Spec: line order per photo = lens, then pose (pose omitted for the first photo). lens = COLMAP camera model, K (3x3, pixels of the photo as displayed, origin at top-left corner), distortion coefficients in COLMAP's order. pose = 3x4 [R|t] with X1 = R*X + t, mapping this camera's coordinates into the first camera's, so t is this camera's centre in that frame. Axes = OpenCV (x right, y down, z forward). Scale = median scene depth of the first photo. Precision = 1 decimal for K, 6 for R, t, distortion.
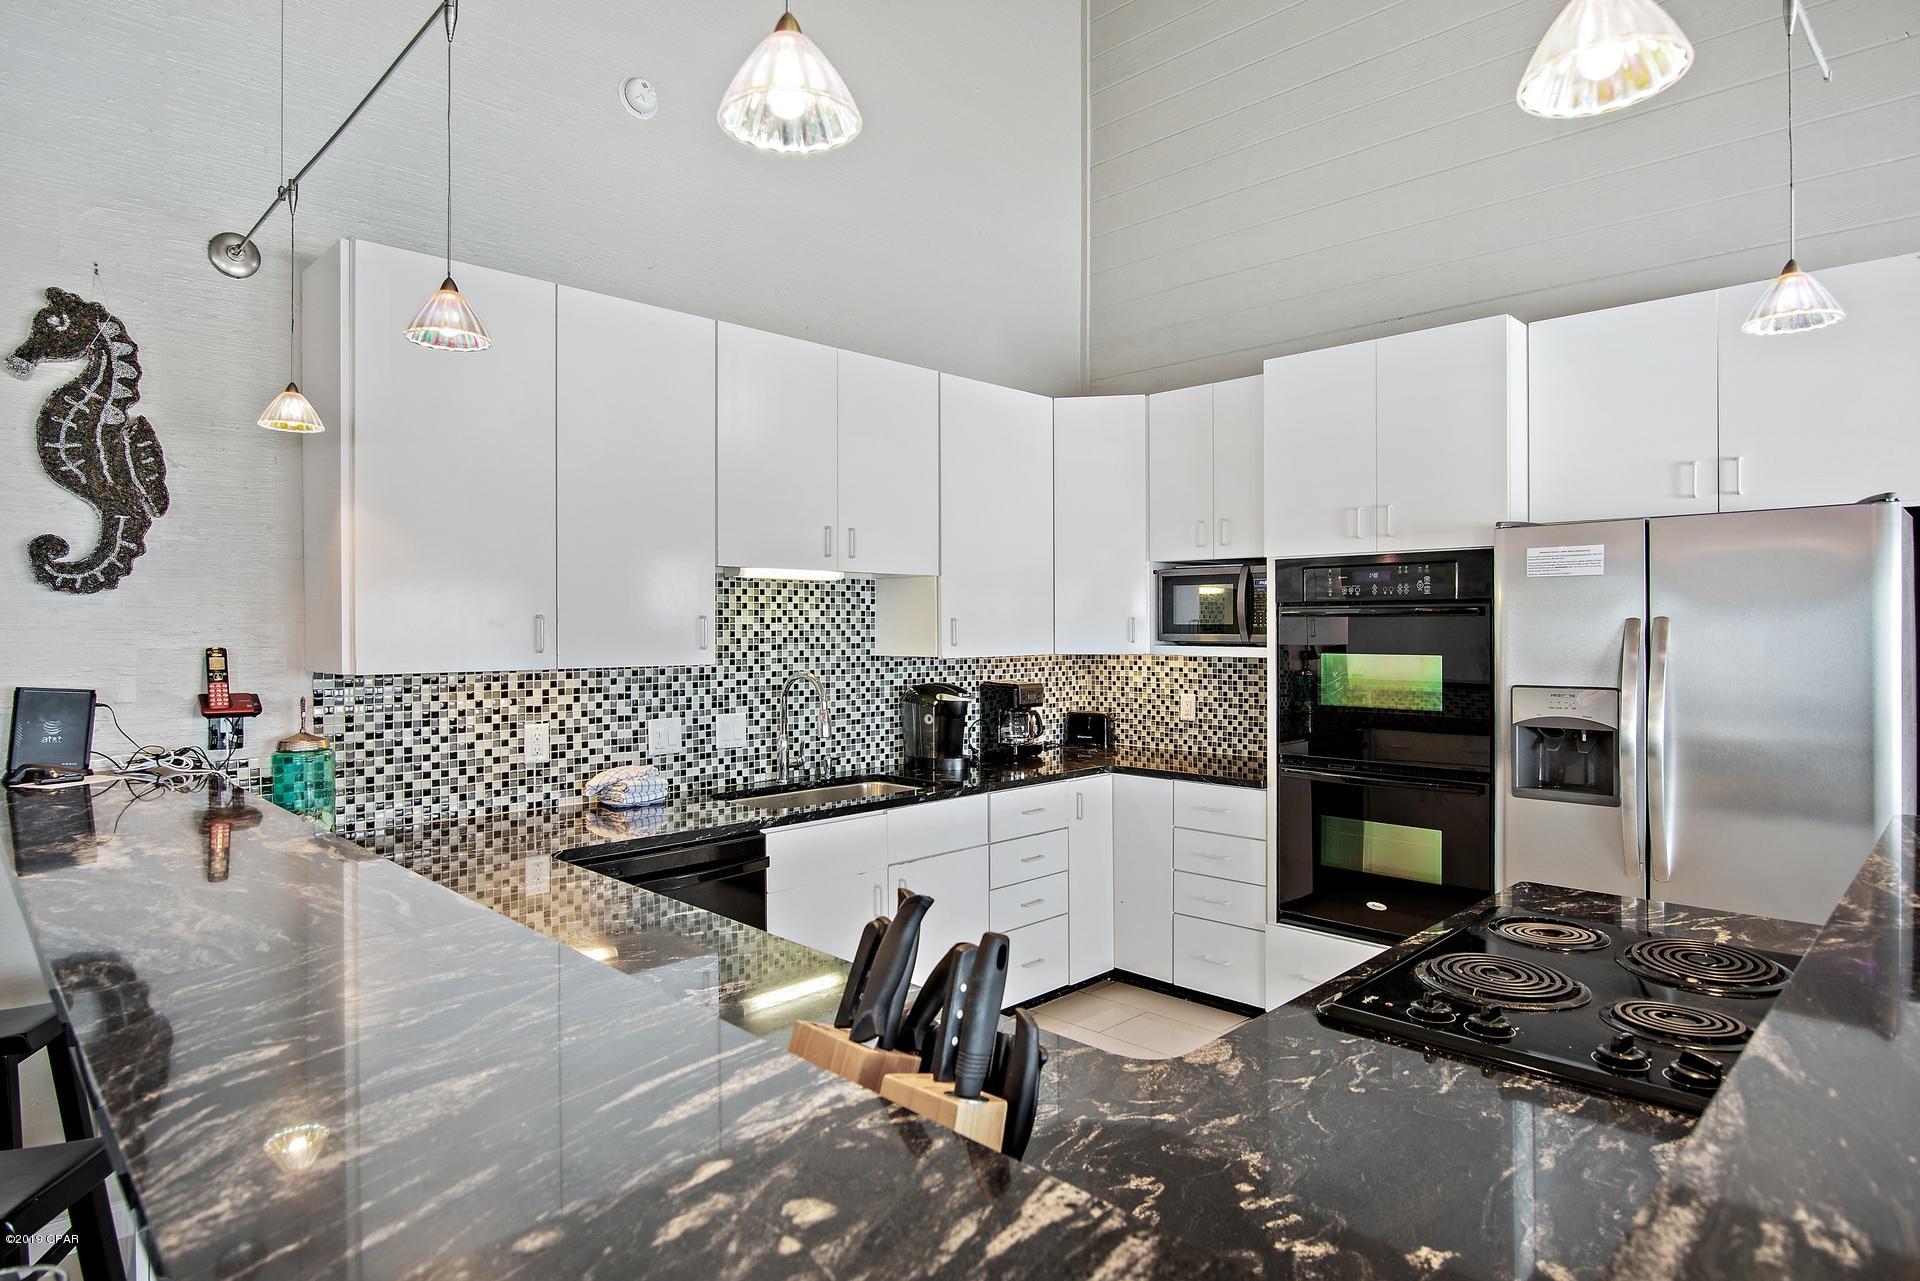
lens RADIAL K [[1056.1, 0, 951.1], [0, 1056.1, 628.2], [0, 0, 1]] dist [-0.019710, -0.001563]
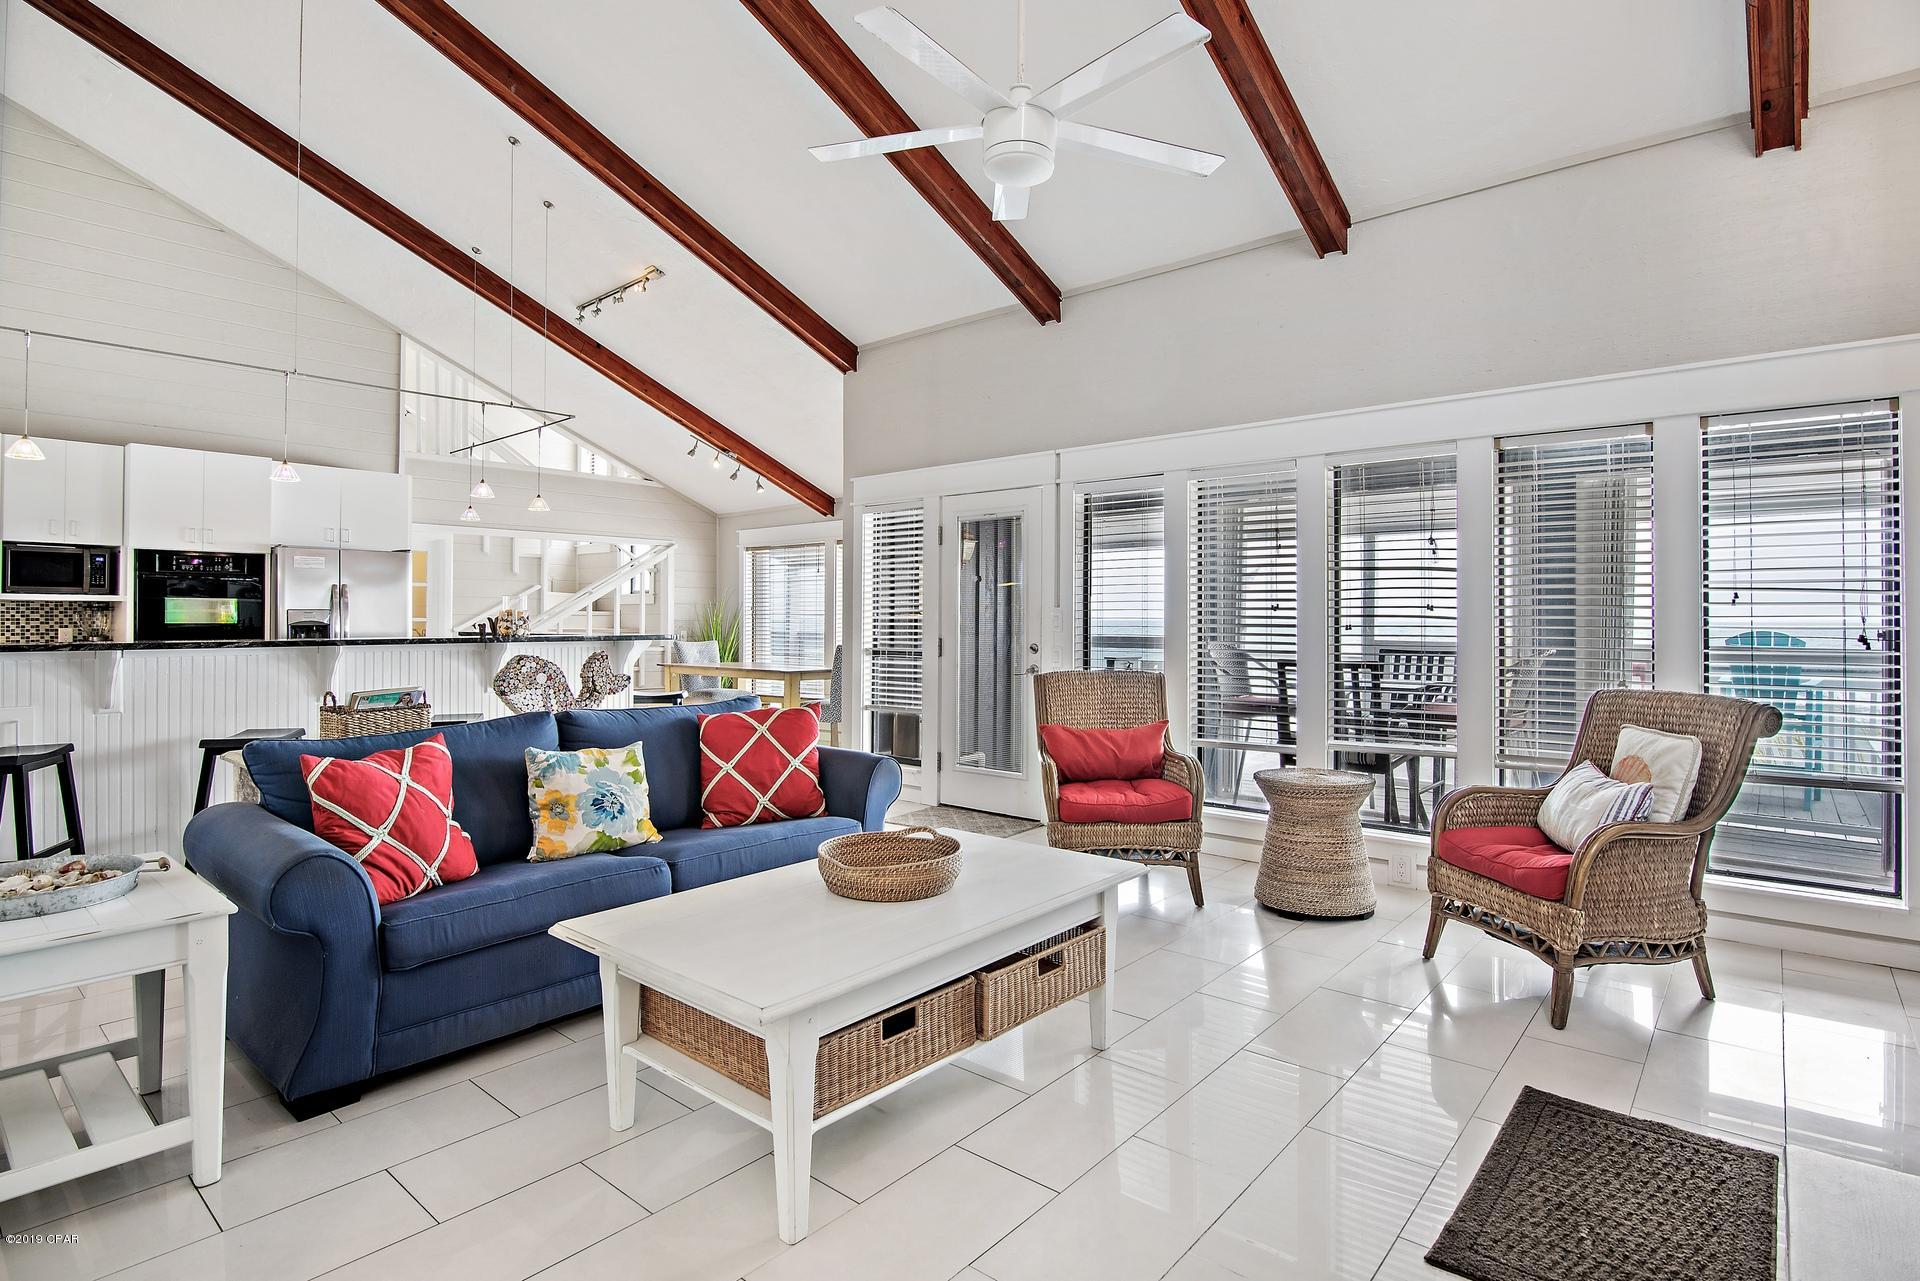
lens RADIAL K [[971.1, 0, 958.5], [0, 971.1, 627.9], [0, 0, 1]] dist [-0.010610, -0.003451]
pose [[-0.098104, -0.003669, 0.995169, -1.720207], [-0.000883, 0.999993, 0.003599, 0.077368], [-0.995176, -0.000526, -0.098107, -0.340293]]
